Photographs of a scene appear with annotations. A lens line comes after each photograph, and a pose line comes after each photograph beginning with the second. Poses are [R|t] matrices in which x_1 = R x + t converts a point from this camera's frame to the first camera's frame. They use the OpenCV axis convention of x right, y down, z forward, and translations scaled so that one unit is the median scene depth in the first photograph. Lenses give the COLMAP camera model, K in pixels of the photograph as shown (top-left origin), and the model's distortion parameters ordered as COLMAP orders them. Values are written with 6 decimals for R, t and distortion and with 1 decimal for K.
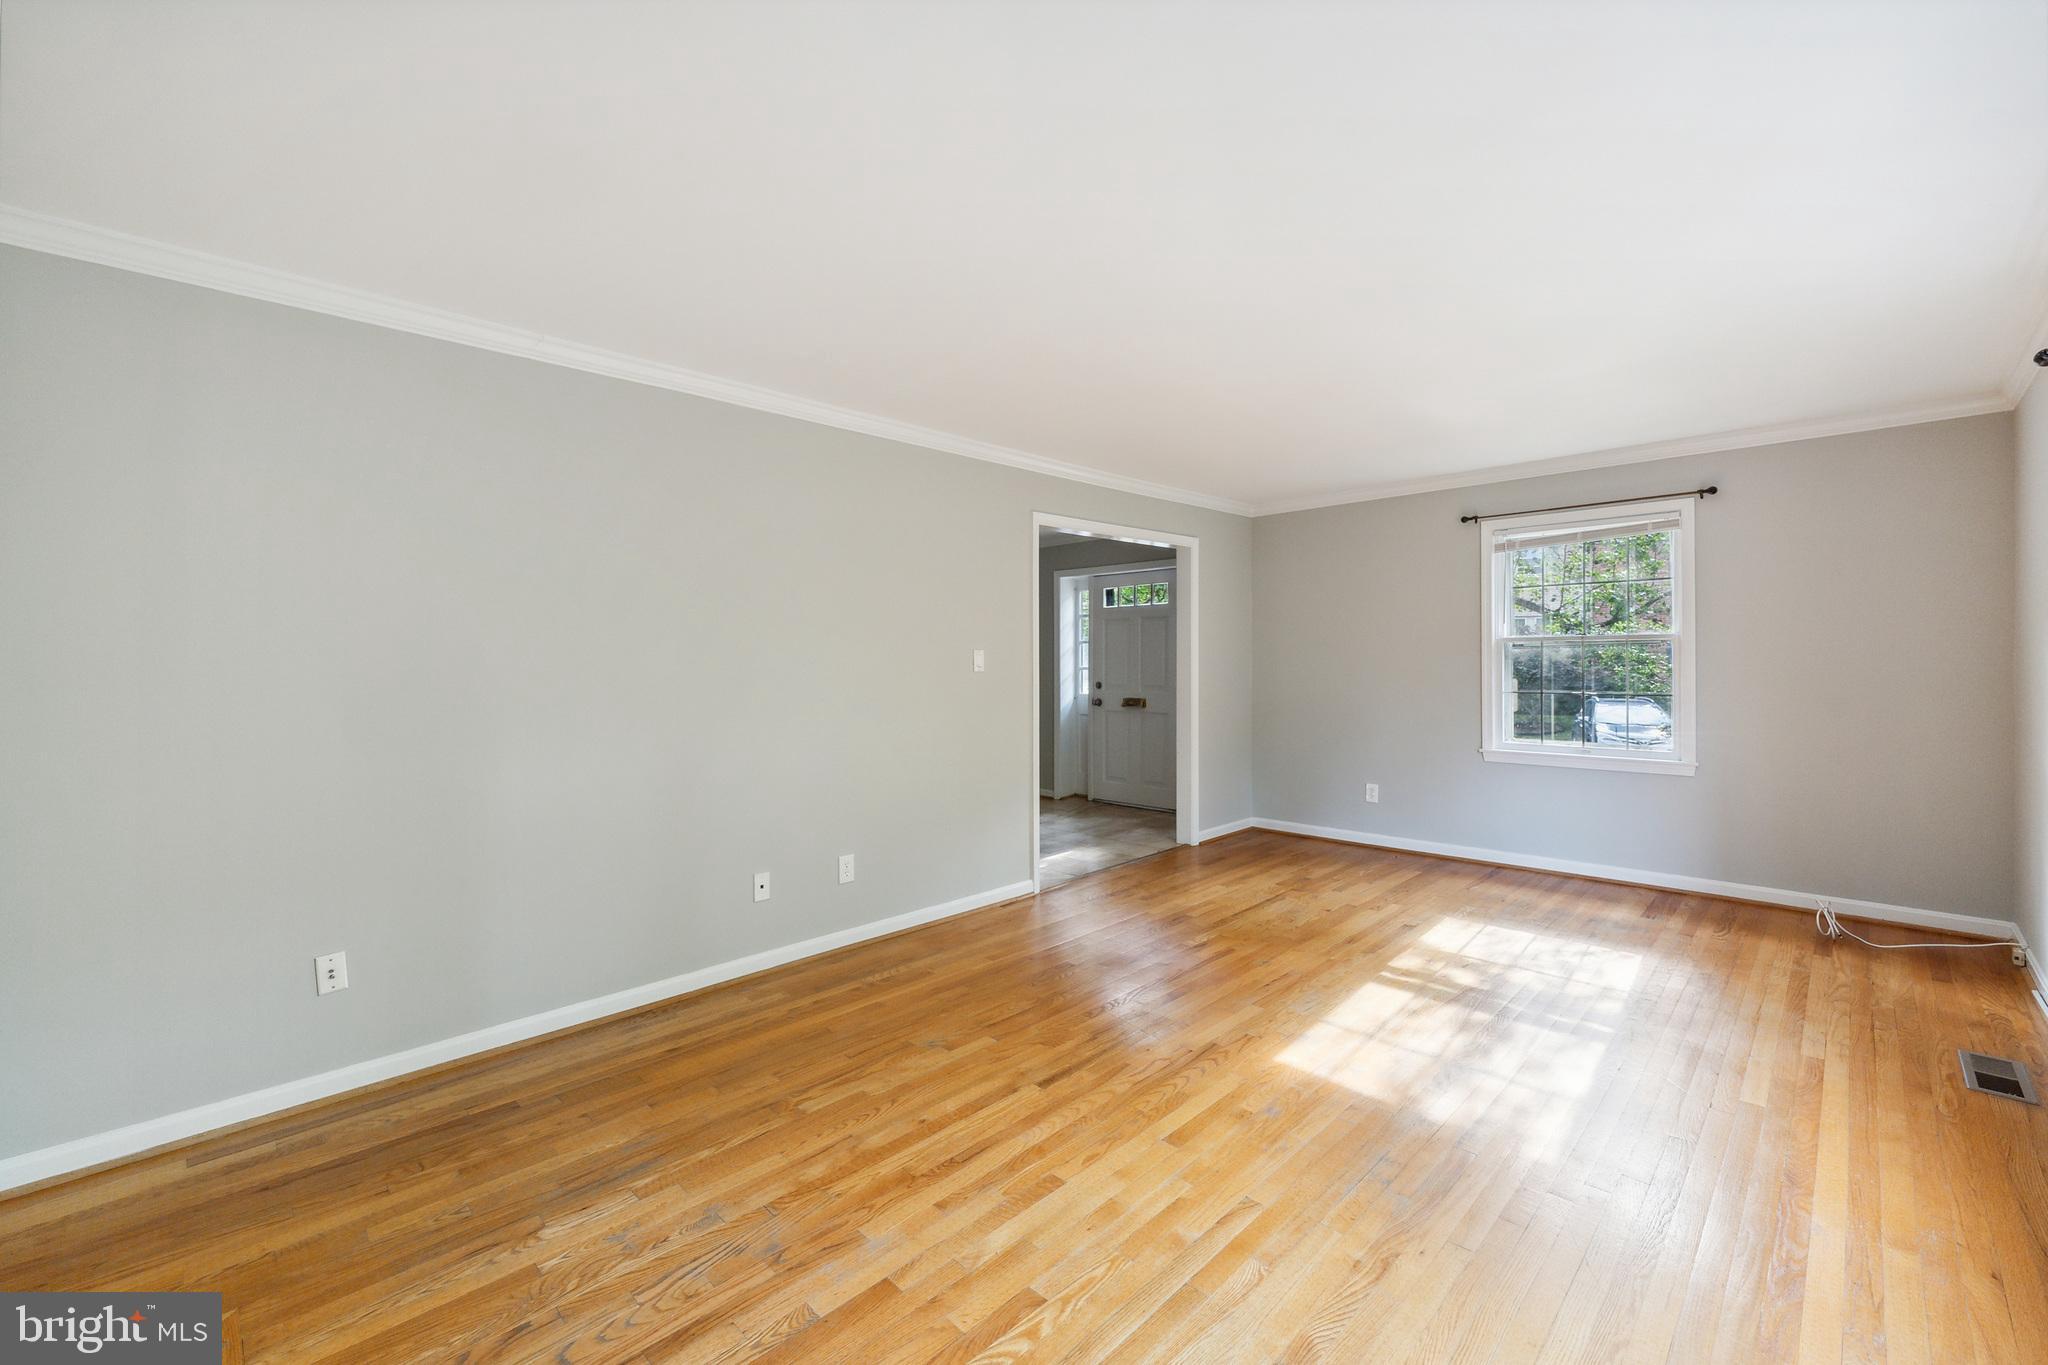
lens RADIAL K [[841.3, 0, 1023.7], [0, 841.3, 667.7], [0, 0, 1]] dist [0.002185, 0.000409]
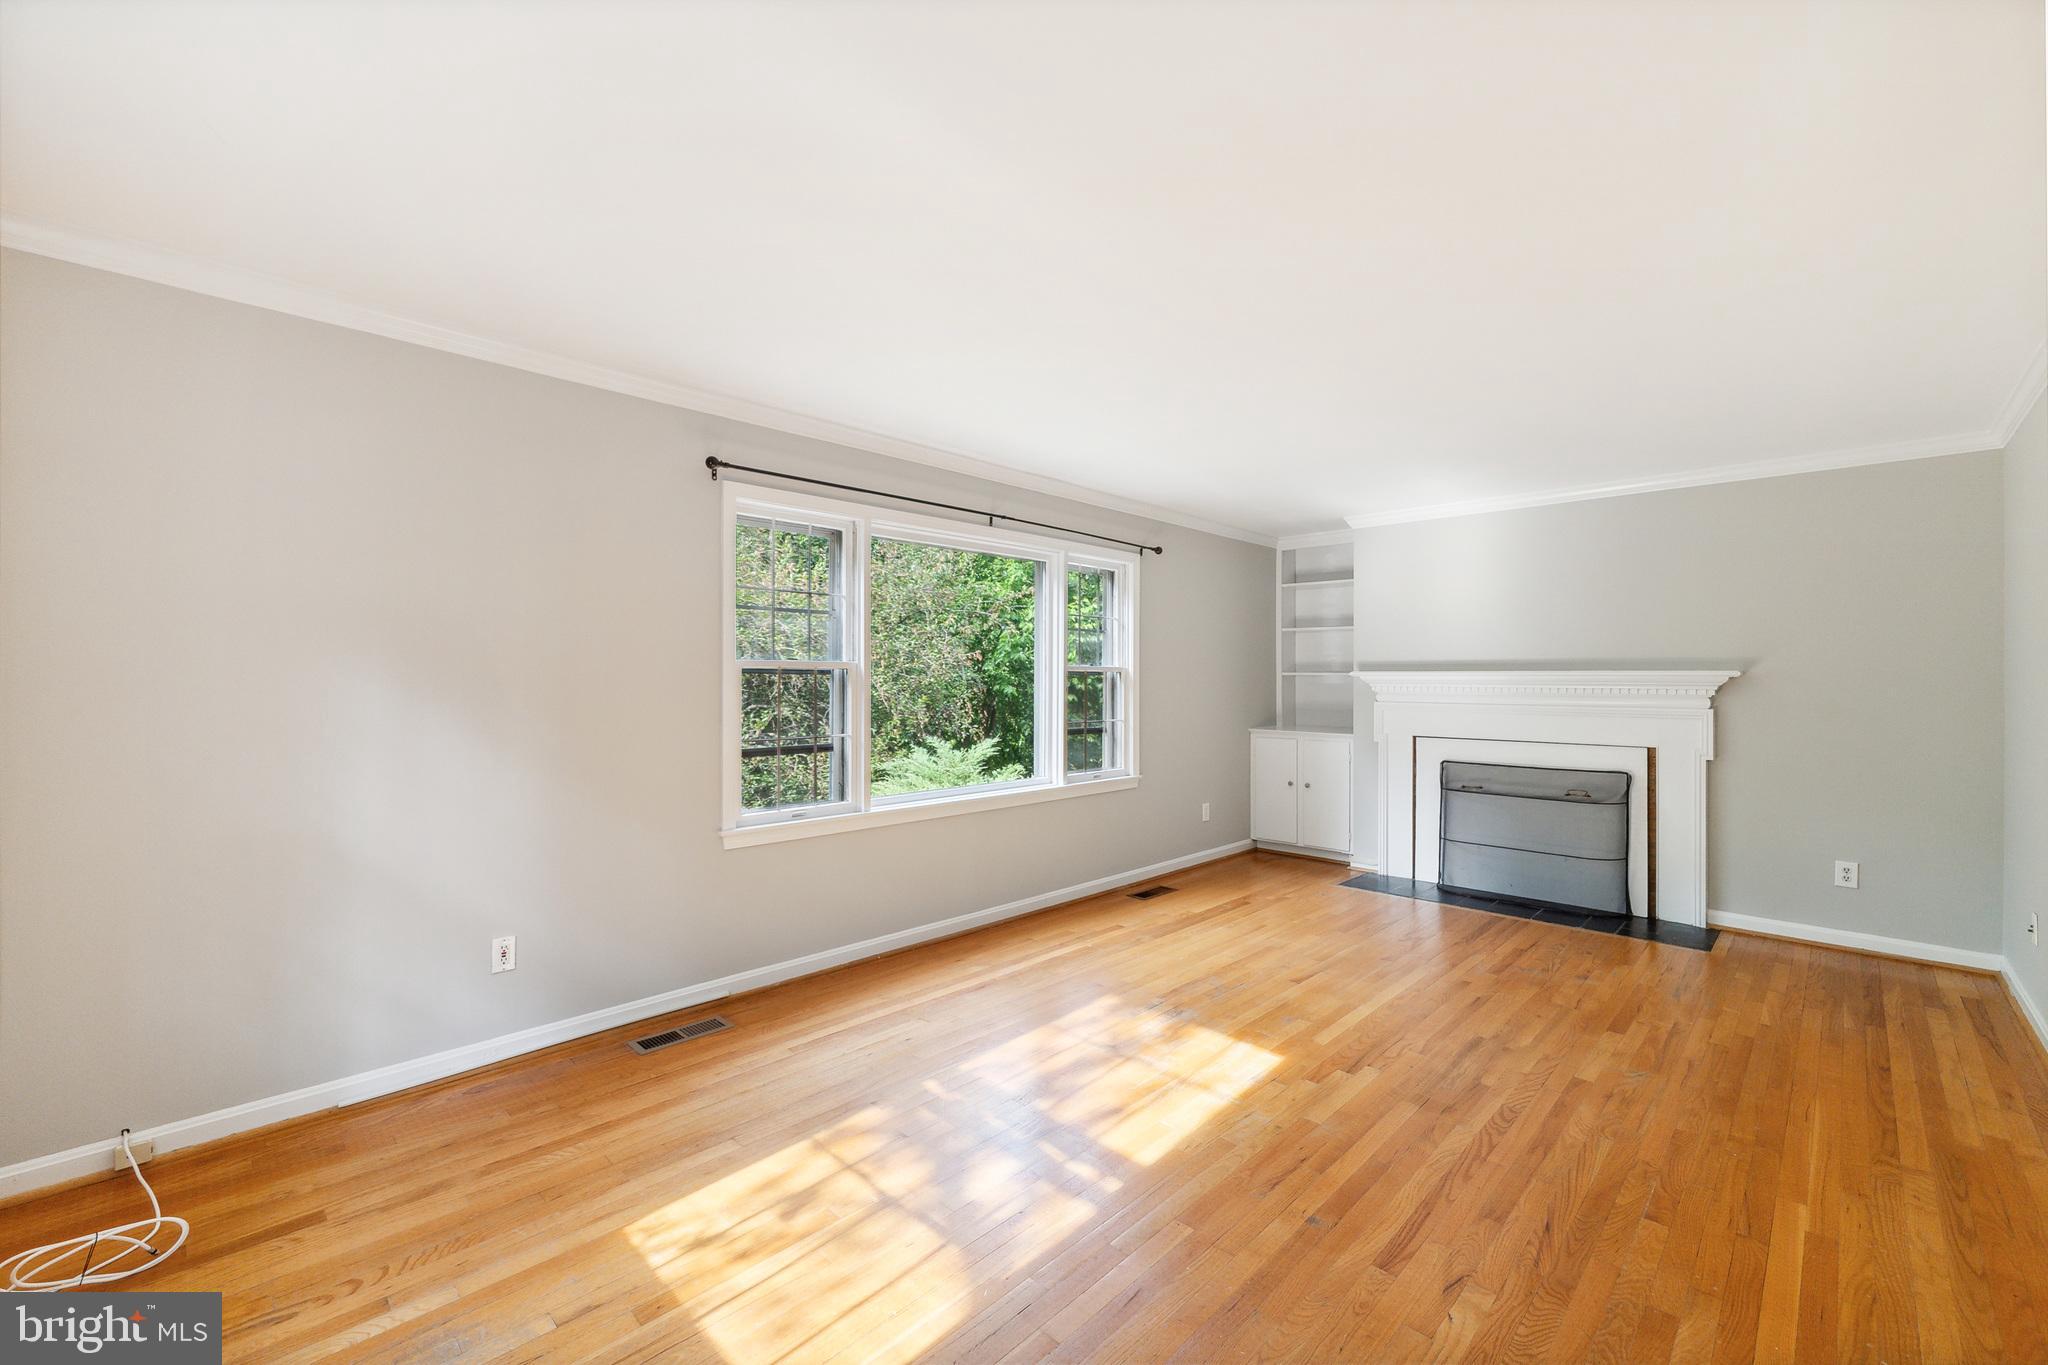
lens RADIAL K [[829.4, 0, 1017.9], [0, 829.4, 677.5], [0, 0, 1]] dist [-0.000662, -0.000230]
pose [[-0.999976, 0.005276, 0.004403, 0.523032], [0.005312, 0.999951, 0.008352, -0.022348], [-0.004358, 0.008376, -0.999955, 1.703981]]
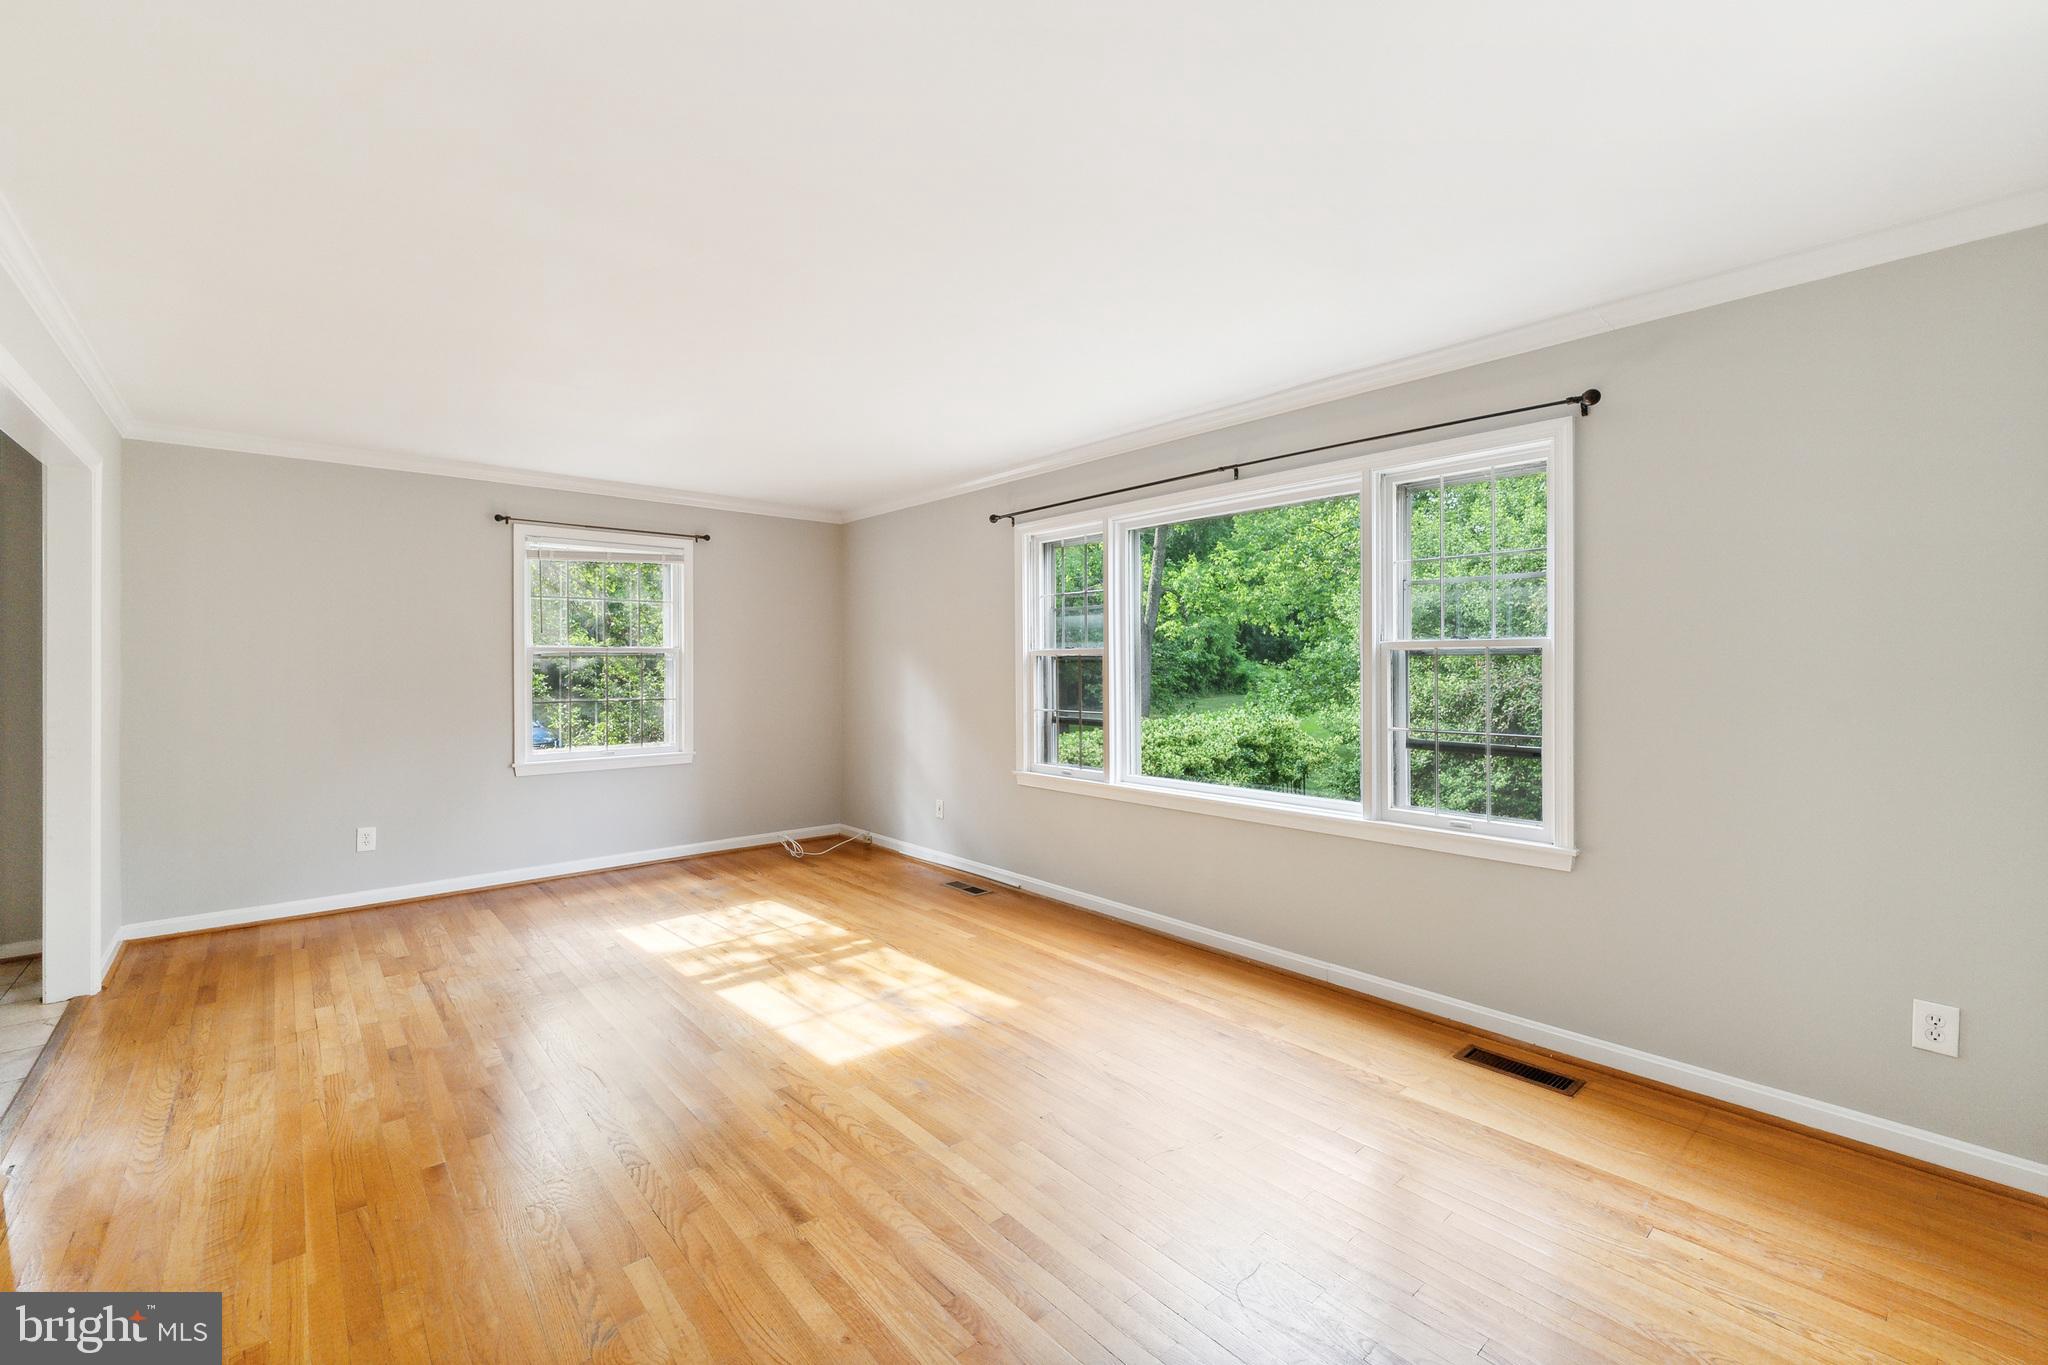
lens RADIAL K [[841.3, 0, 1023.7], [0, 841.3, 667.7], [0, 0, 1]] dist [0.002185, 0.000409]
pose [[0.069017, 0.005013, 0.997603, -0.573014], [0.011457, 0.999917, -0.005817, 0.000909], [-0.997550, 0.011831, 0.068953, 0.580853]]
